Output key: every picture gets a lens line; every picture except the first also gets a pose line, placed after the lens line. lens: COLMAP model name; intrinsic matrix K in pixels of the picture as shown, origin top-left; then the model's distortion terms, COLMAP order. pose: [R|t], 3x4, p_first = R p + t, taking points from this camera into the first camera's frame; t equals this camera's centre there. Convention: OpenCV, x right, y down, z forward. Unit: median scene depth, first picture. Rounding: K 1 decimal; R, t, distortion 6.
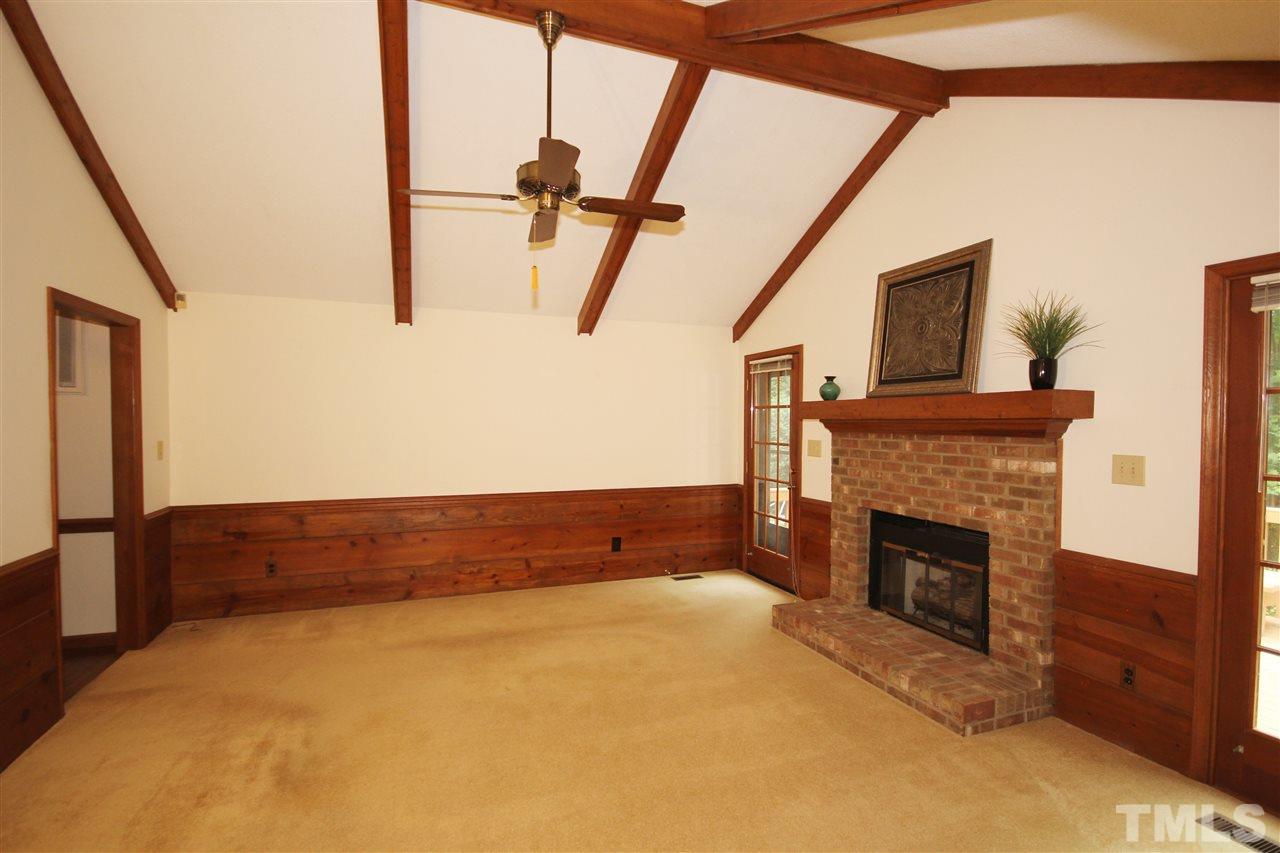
lens RADIAL K [[602.3, 0, 646.0], [0, 602.3, 435.0], [0, 0, 1]] dist [0.001620, -0.000663]
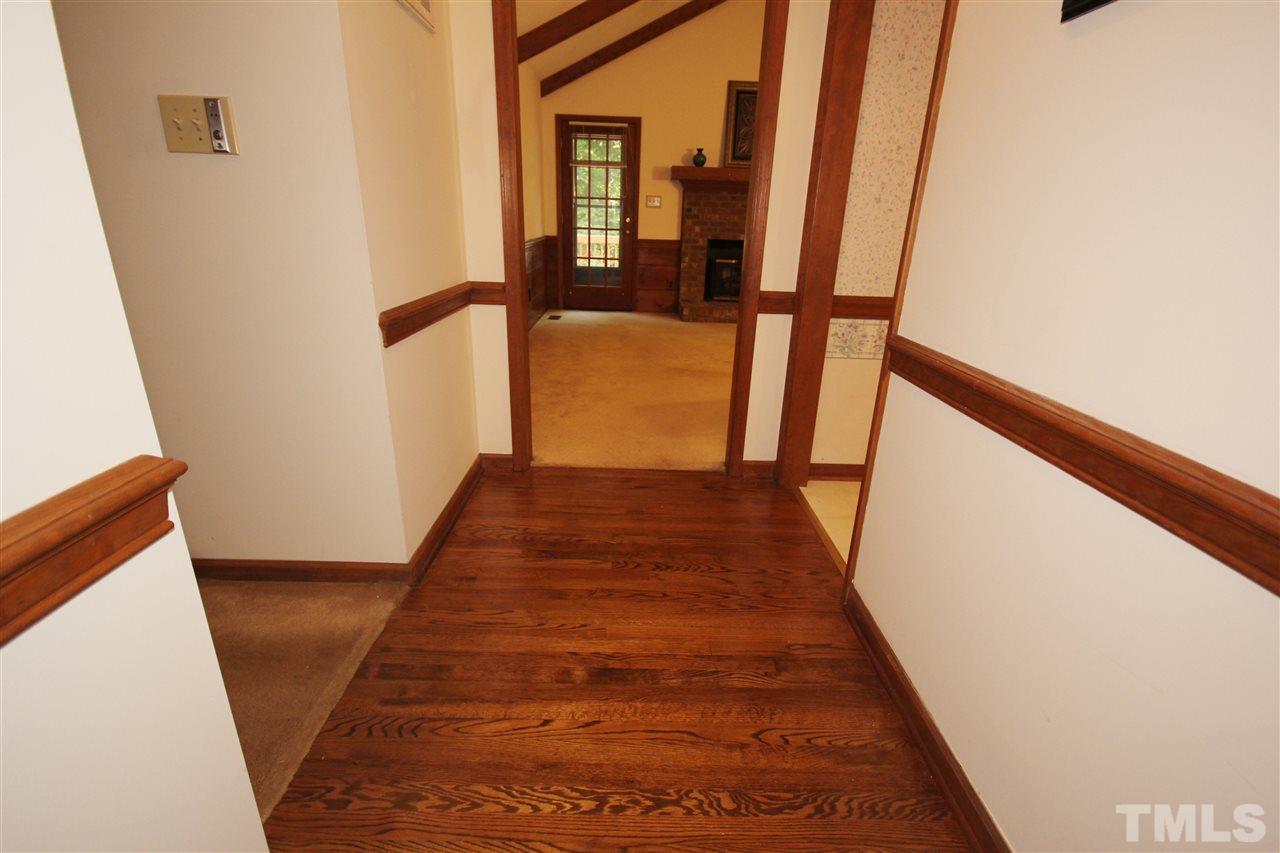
lens RADIAL K [[602.3, 0, 646.0], [0, 602.3, 435.0], [0, 0, 1]] dist [0.001620, -0.000663]
pose [[0.350324, -0.317961, 0.881007, -1.269448], [-0.011454, 0.939091, 0.343478, 0.056289], [-0.936559, -0.130420, 0.325344, 0.532735]]
